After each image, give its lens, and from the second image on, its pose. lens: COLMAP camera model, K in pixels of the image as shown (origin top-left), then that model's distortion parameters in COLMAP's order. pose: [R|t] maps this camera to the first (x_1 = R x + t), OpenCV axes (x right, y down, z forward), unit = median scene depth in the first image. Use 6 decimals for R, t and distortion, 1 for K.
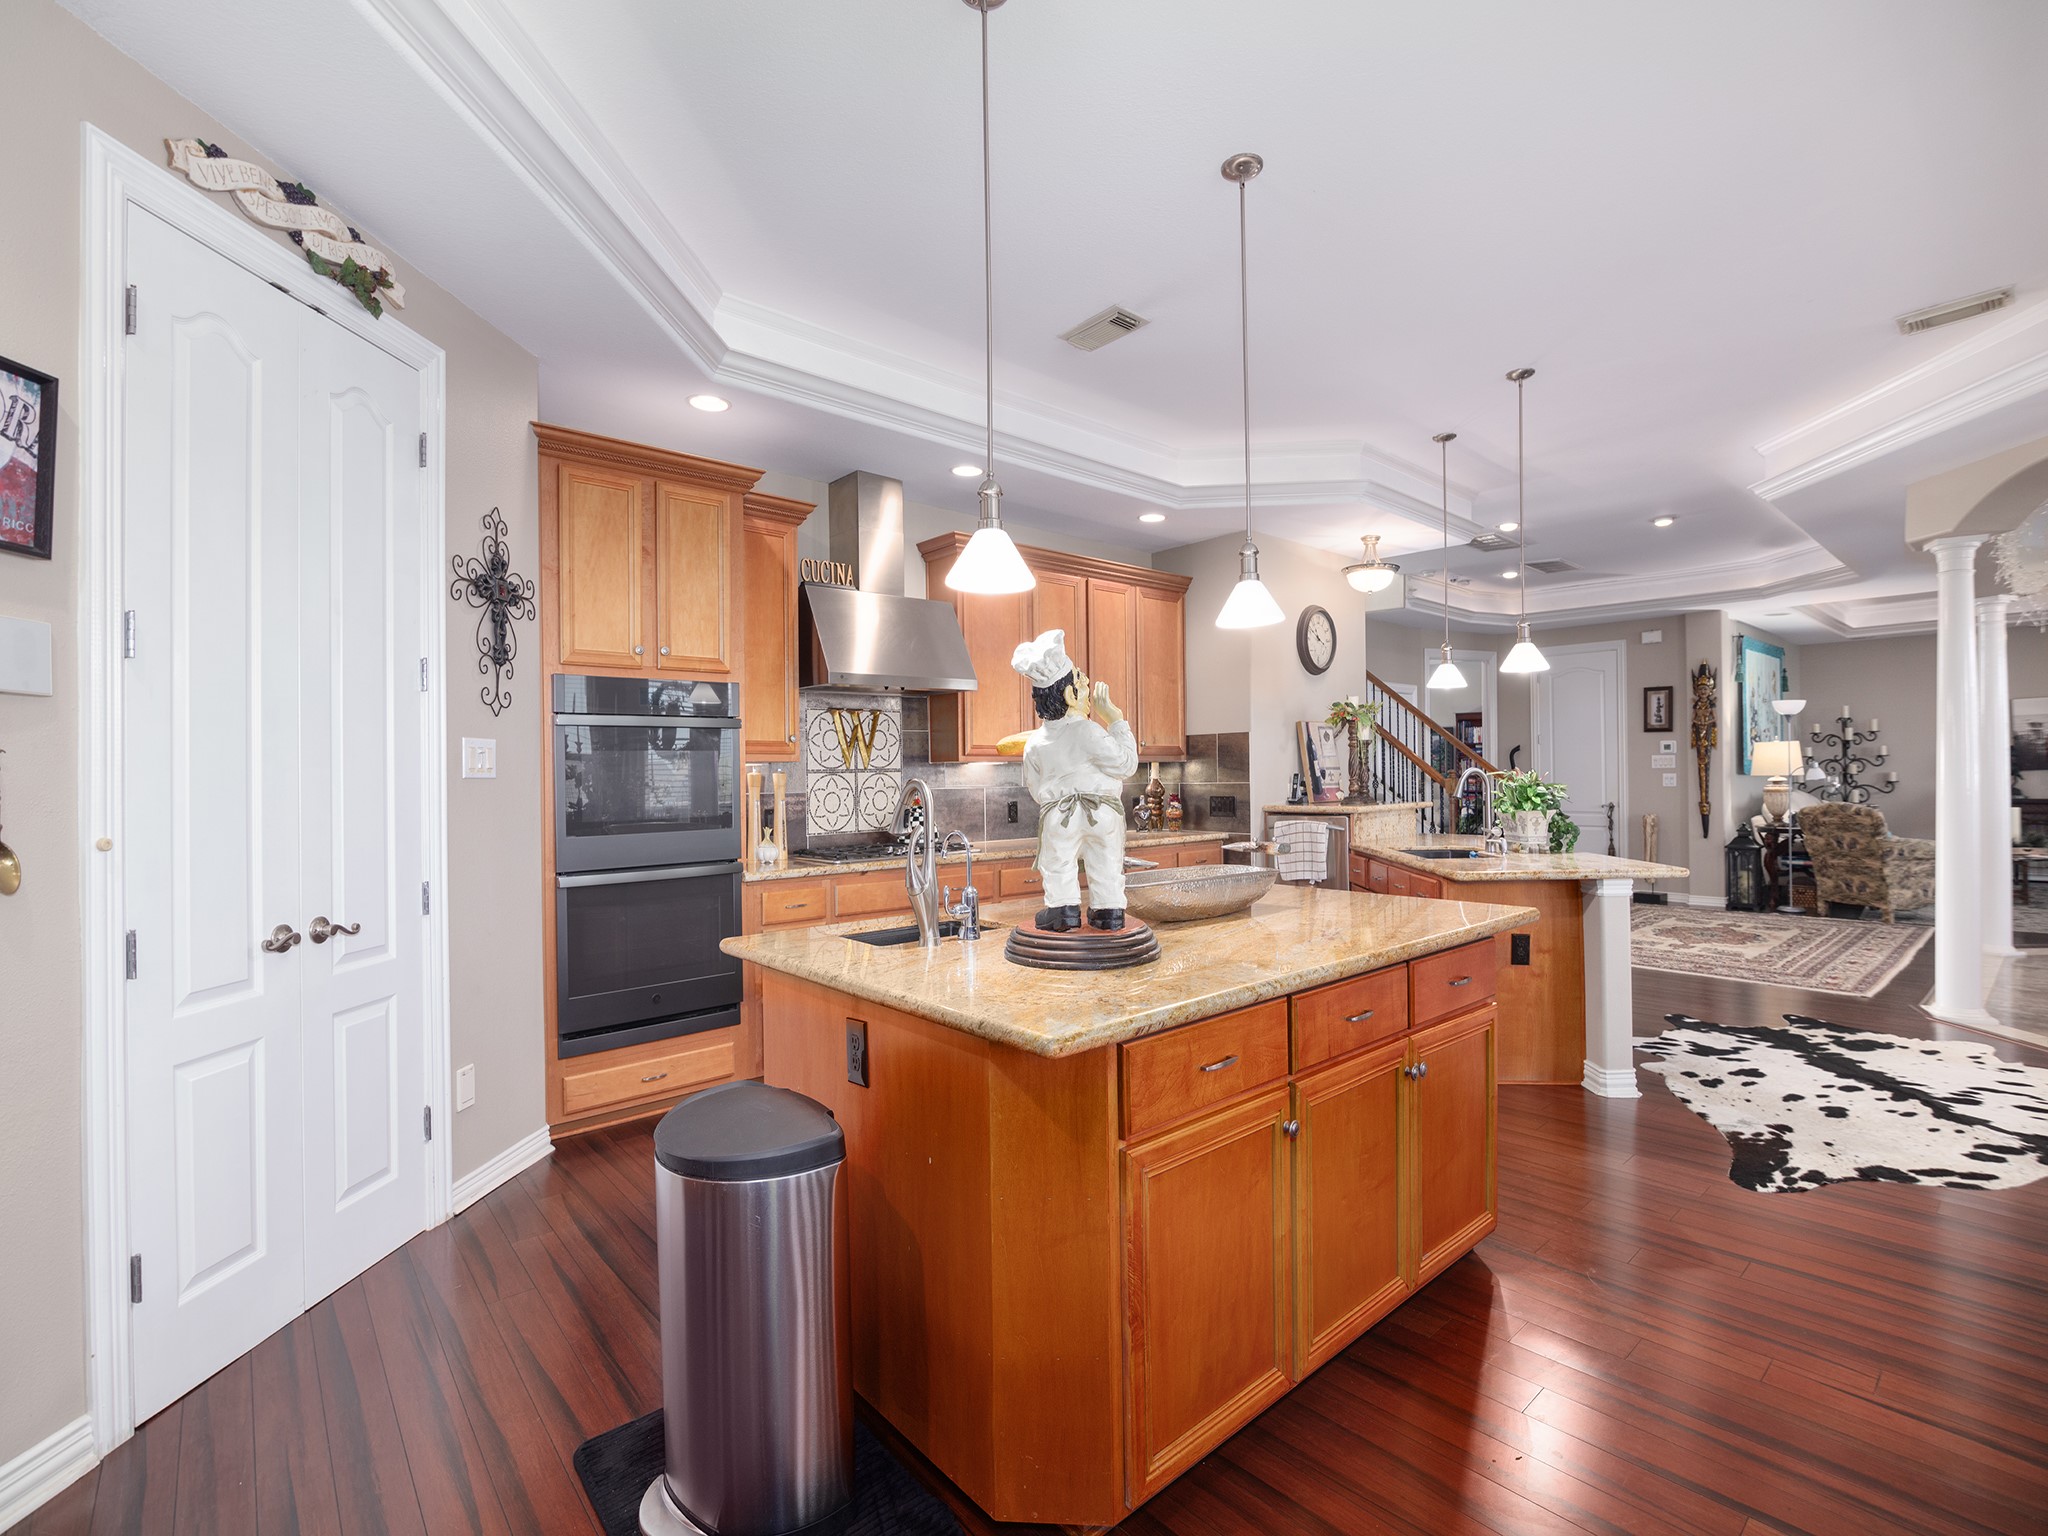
lens RADIAL K [[931.4, 0, 1024.0], [0, 931.4, 768.0], [0, 0, 1]] dist [-0.015207, 0.000528]
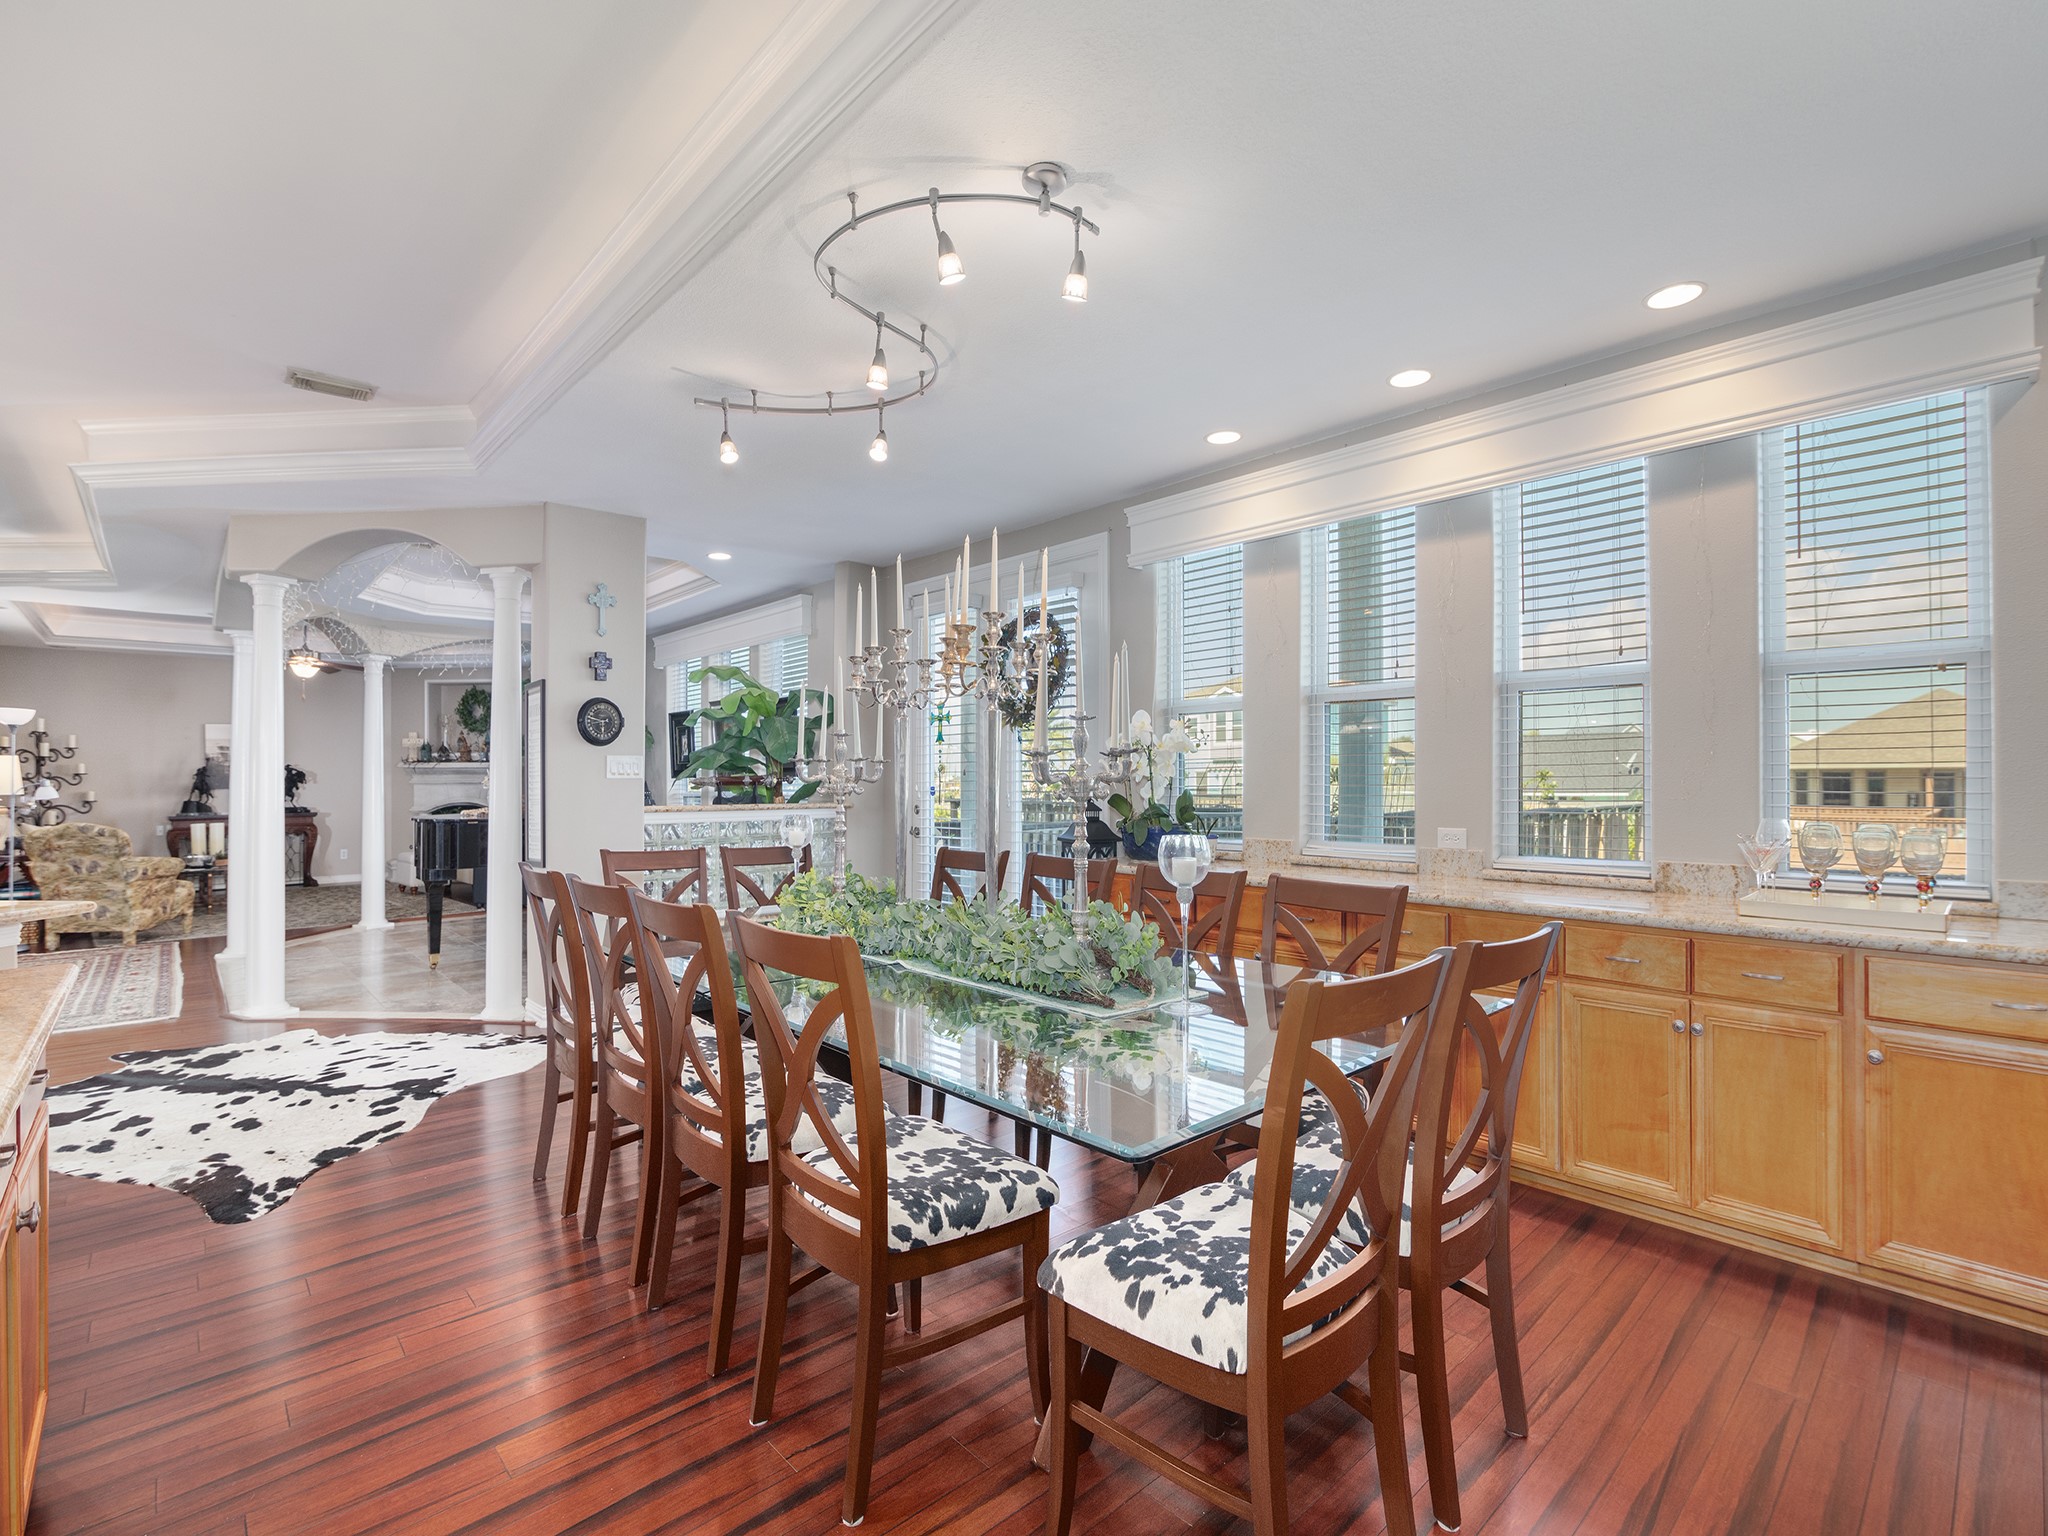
lens RADIAL K [[948.3, 0, 1027.2], [0, 948.3, 774.2], [0, 0, 1]] dist [-0.014945, -0.000693]
pose [[-0.032540, 0.016352, 0.999337, -0.132916], [-0.000799, 0.999865, -0.016386, 0.003844], [-0.999470, -0.001331, -0.032523, 0.130258]]
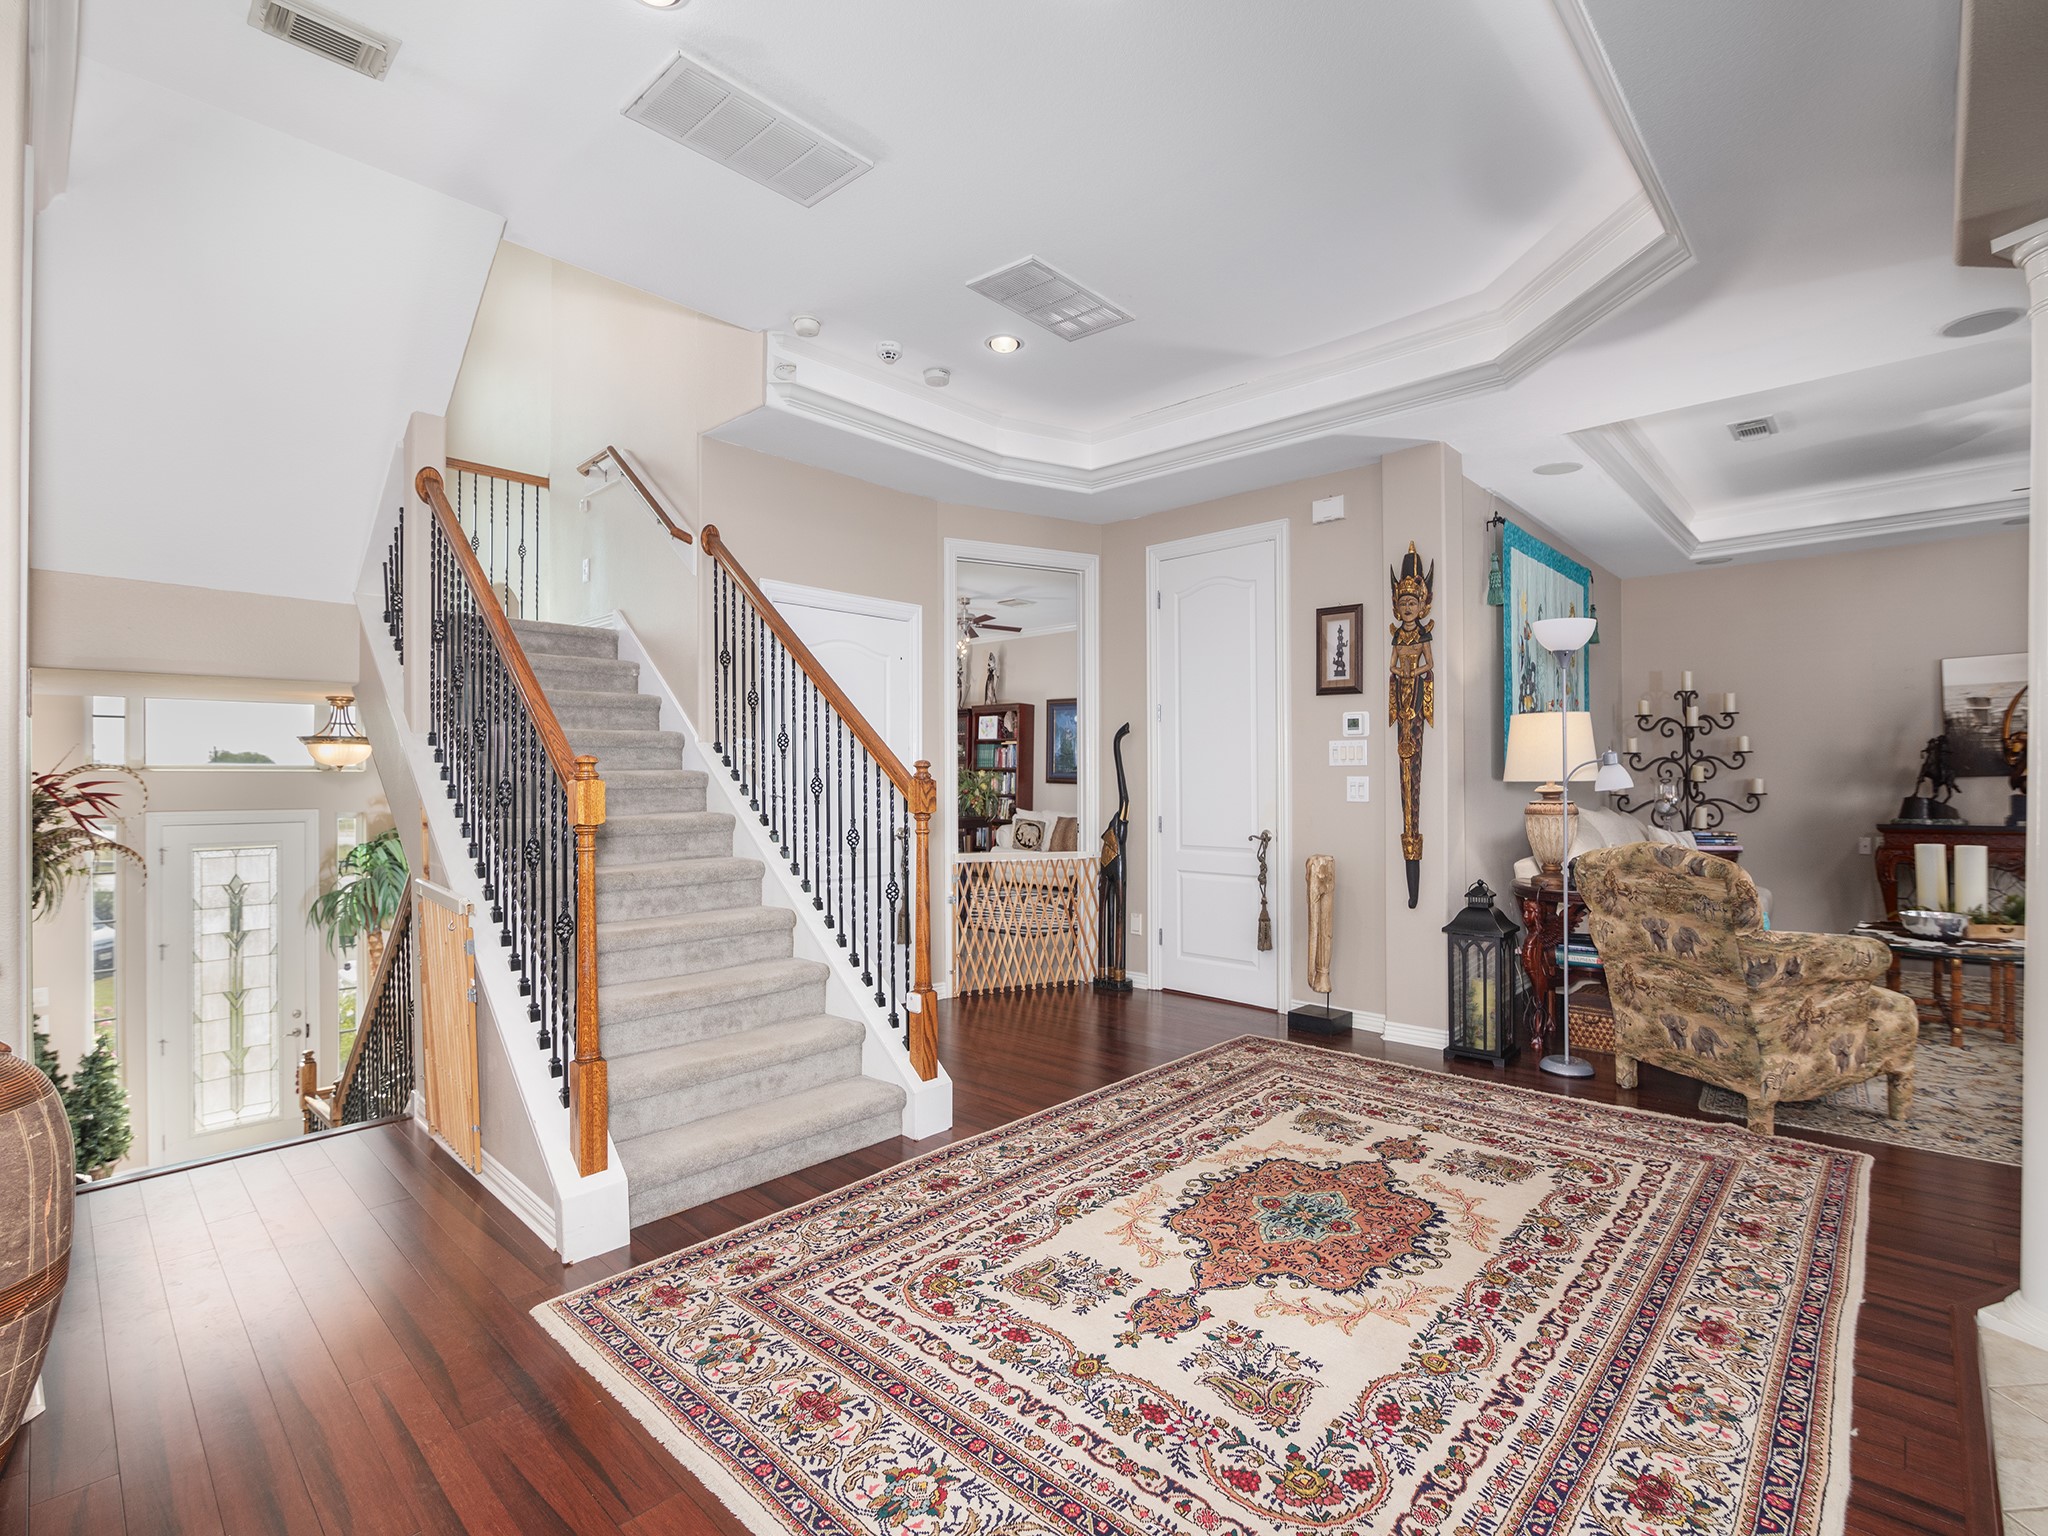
lens RADIAL K [[938.2, 0, 1024.0], [0, 938.2, 768.0], [0, 0, 1]] dist [-0.020119, -0.000235]
pose [[0.995263, 0.008995, 0.096803, 0.898488], [-0.008420, 0.999944, -0.006349, 0.012096], [-0.096855, 0.005504, 0.995283, 0.976479]]
